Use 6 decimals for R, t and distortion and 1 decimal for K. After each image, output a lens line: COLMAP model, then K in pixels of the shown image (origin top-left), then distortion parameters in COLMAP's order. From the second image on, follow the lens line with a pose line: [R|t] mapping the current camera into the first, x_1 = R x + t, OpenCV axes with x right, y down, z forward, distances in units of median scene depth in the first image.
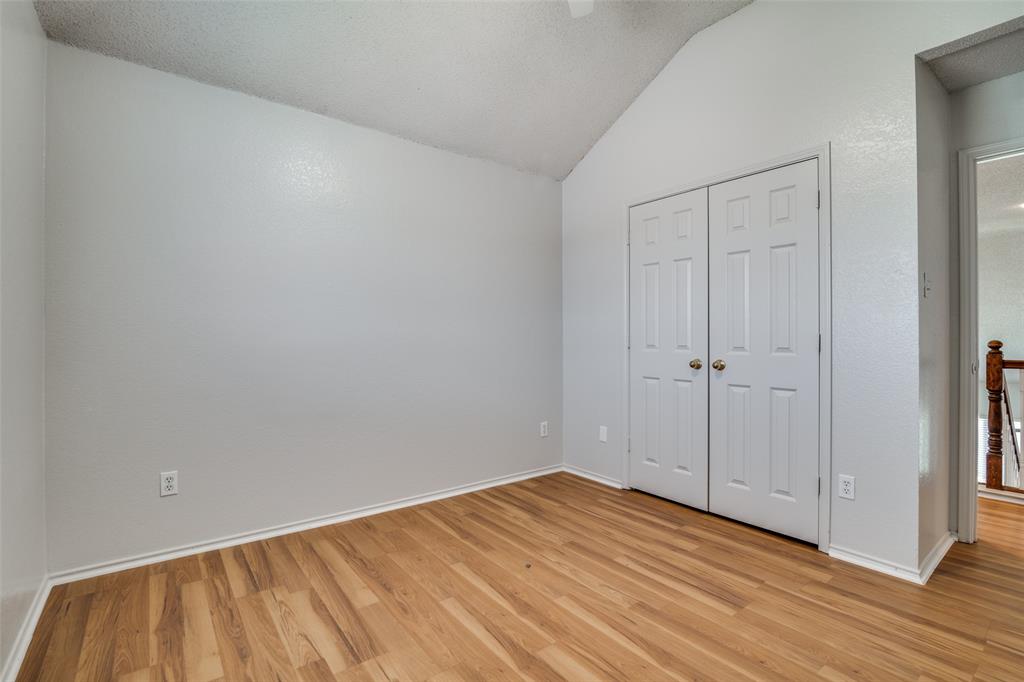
lens RADIAL K [[472.1, 0, 513.9], [0, 472.1, 339.0], [0, 0, 1]] dist [-0.017888, -0.000472]
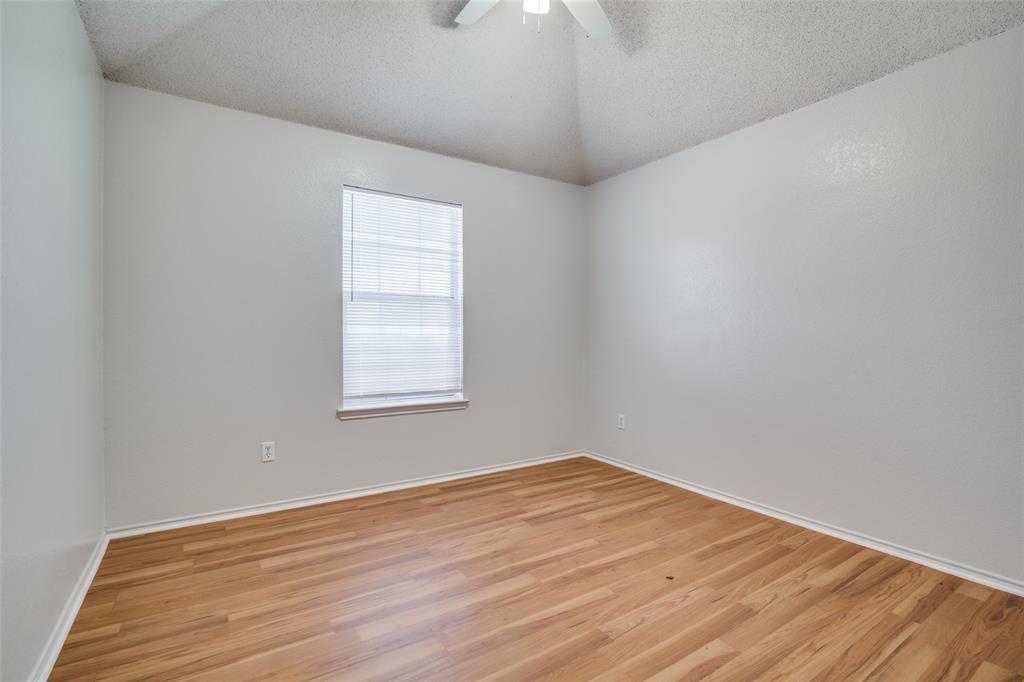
lens RADIAL K [[472.1, 0, 513.9], [0, 472.1, 339.0], [0, 0, 1]] dist [-0.017888, -0.000472]
pose [[-0.077947, 0.008254, -0.996923, 0.970554], [-0.005744, 0.999945, 0.008728, 0.004505], [0.996941, 0.006407, -0.077895, 0.758250]]
